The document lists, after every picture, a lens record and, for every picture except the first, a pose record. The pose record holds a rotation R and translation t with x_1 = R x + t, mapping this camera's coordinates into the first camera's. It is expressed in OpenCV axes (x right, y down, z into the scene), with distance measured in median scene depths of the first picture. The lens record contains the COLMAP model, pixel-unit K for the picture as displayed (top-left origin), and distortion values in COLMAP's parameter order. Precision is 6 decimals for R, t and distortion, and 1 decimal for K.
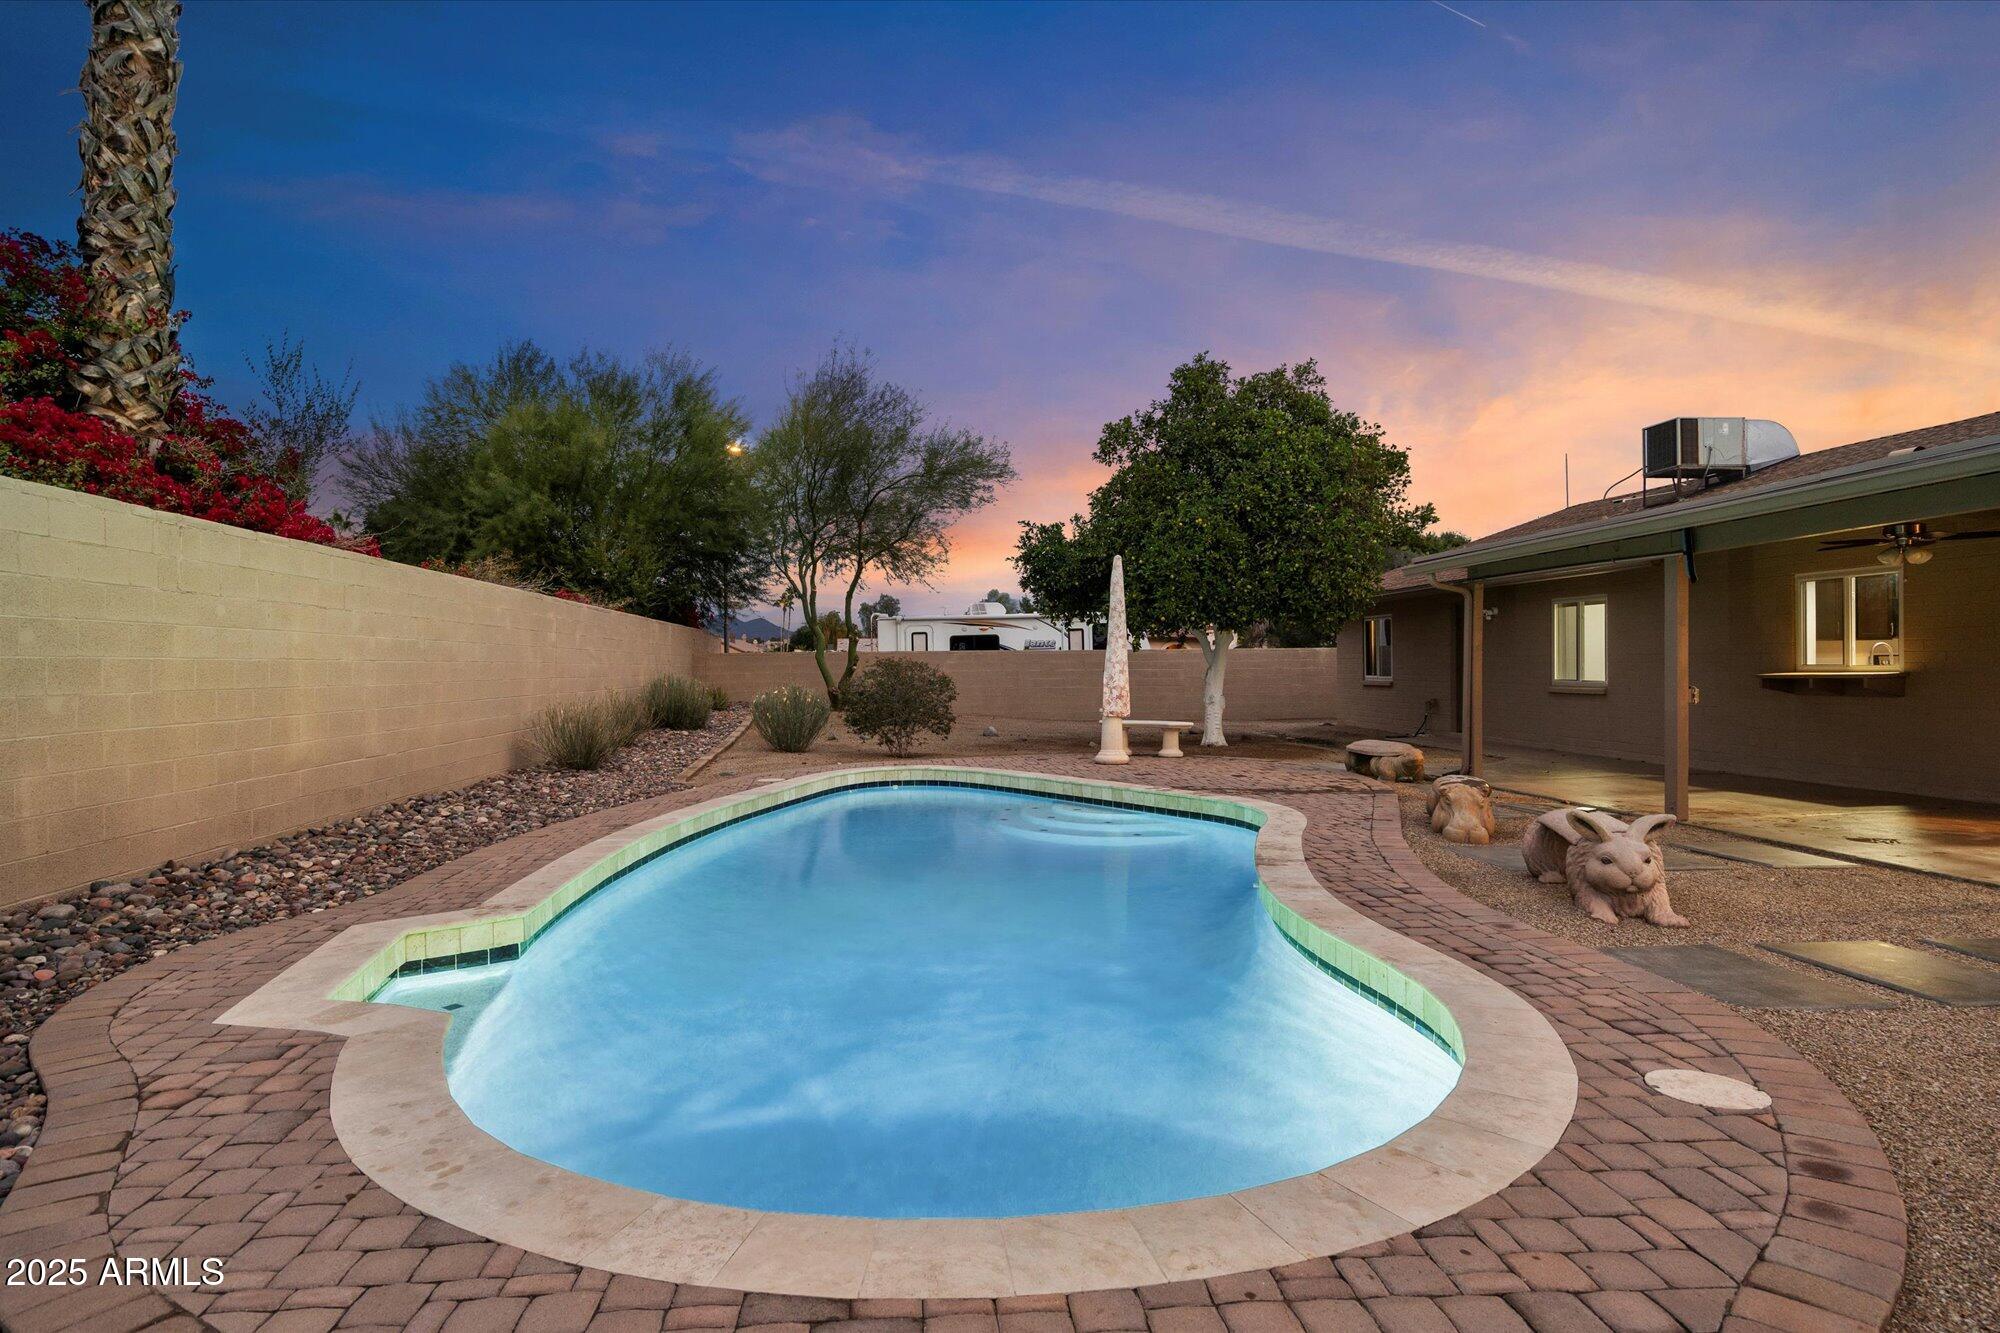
lens RADIAL K [[1049.0, 0, 991.3], [0, 1049.0, 666.9], [0, 0, 1]] dist [0.012725, -0.000687]
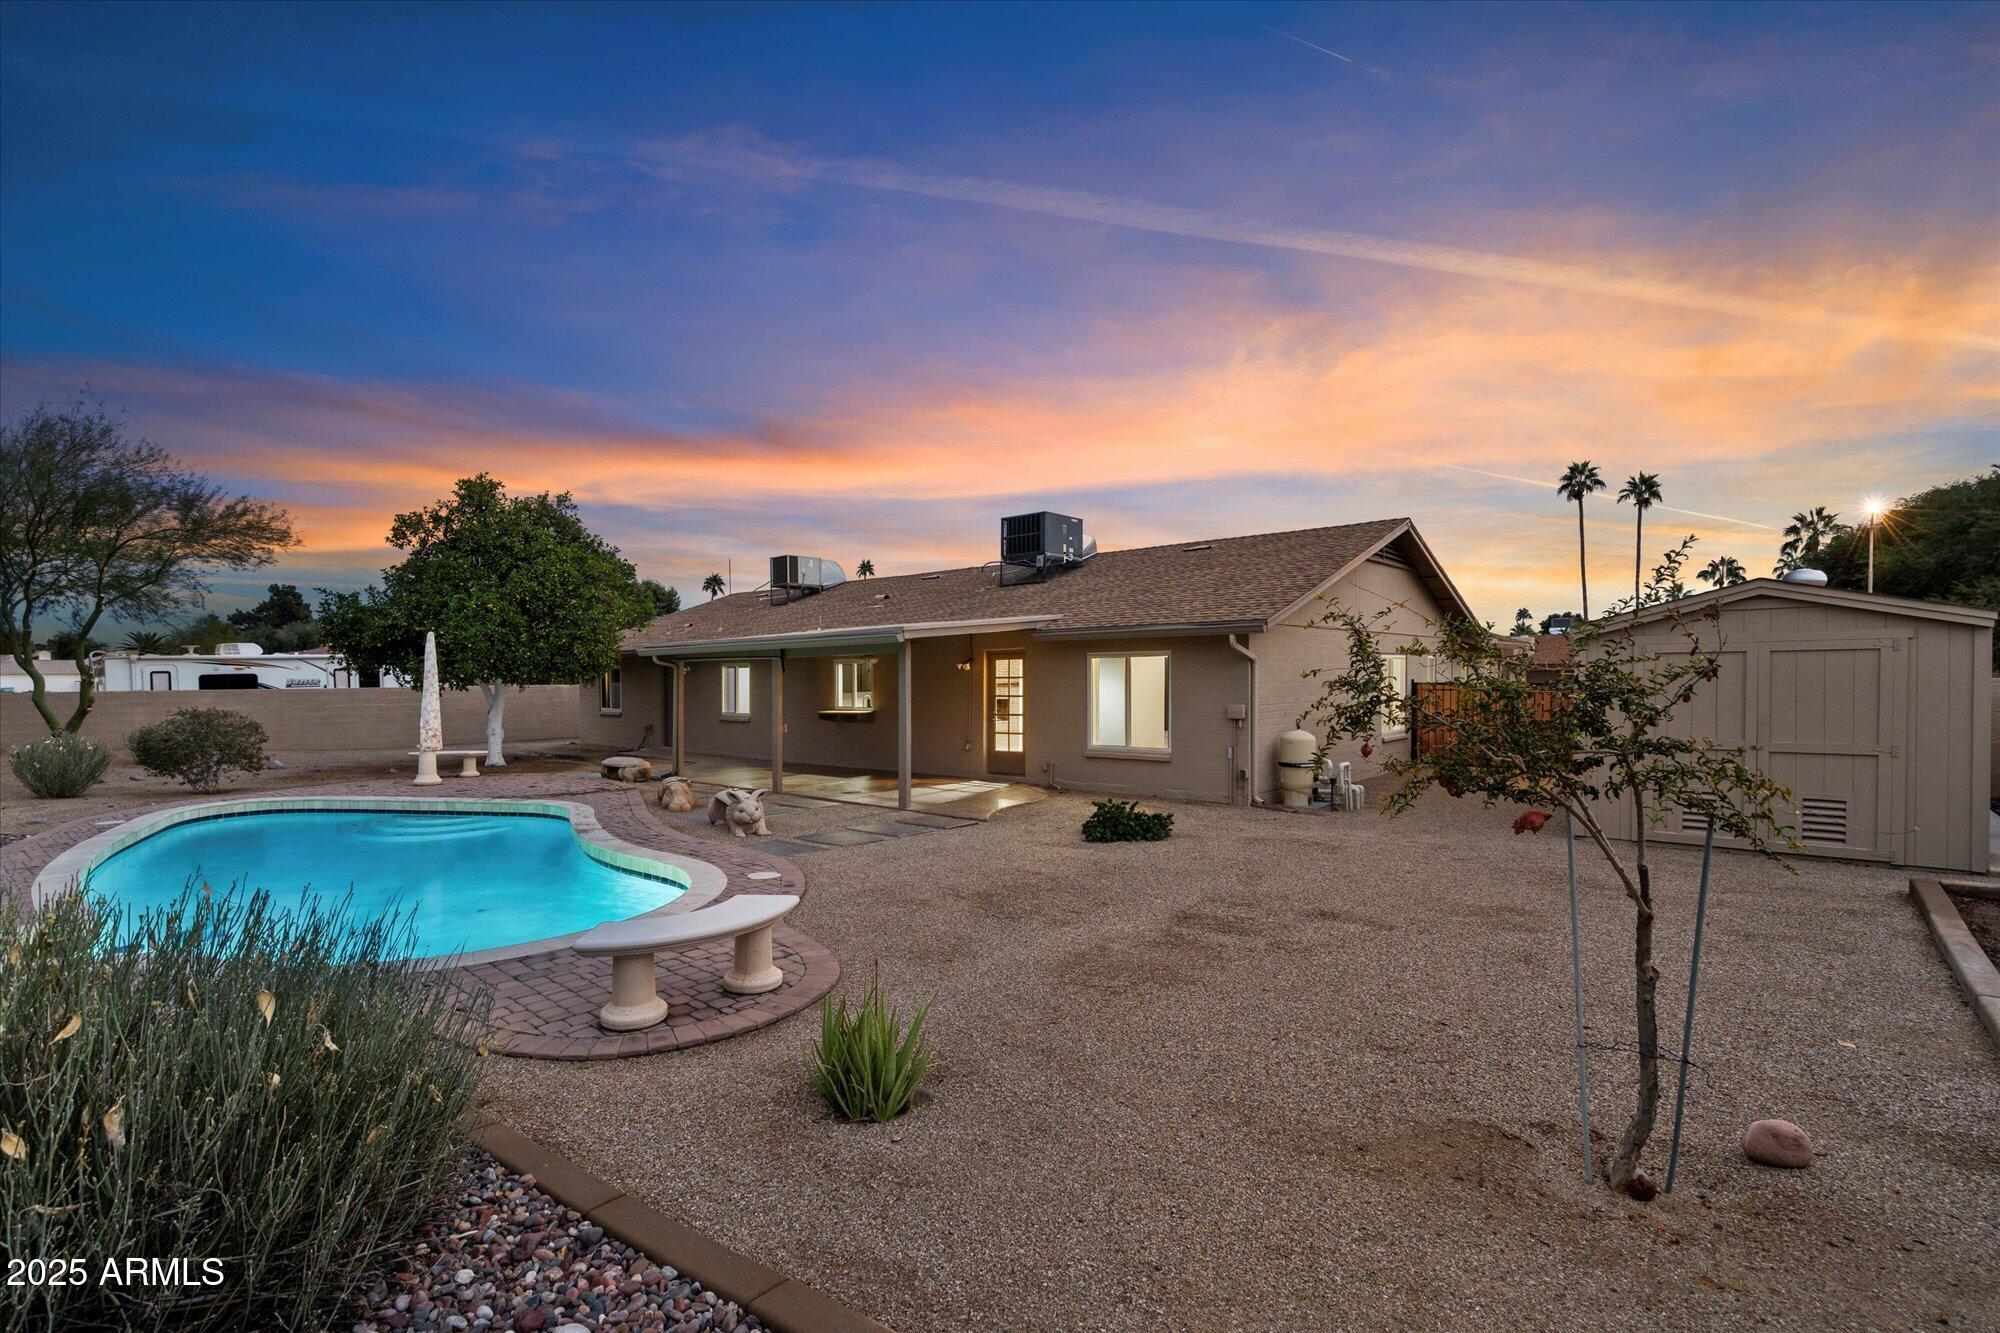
lens RADIAL K [[1049.0, 0, 991.3], [0, 1049.0, 666.9], [0, 0, 1]] dist [0.012725, -0.000687]
pose [[0.738389, -0.003105, 0.674368, -0.262723], [0.000152, 0.999990, 0.004438, -0.066293], [-0.674375, -0.003174, 0.738383, -0.497928]]
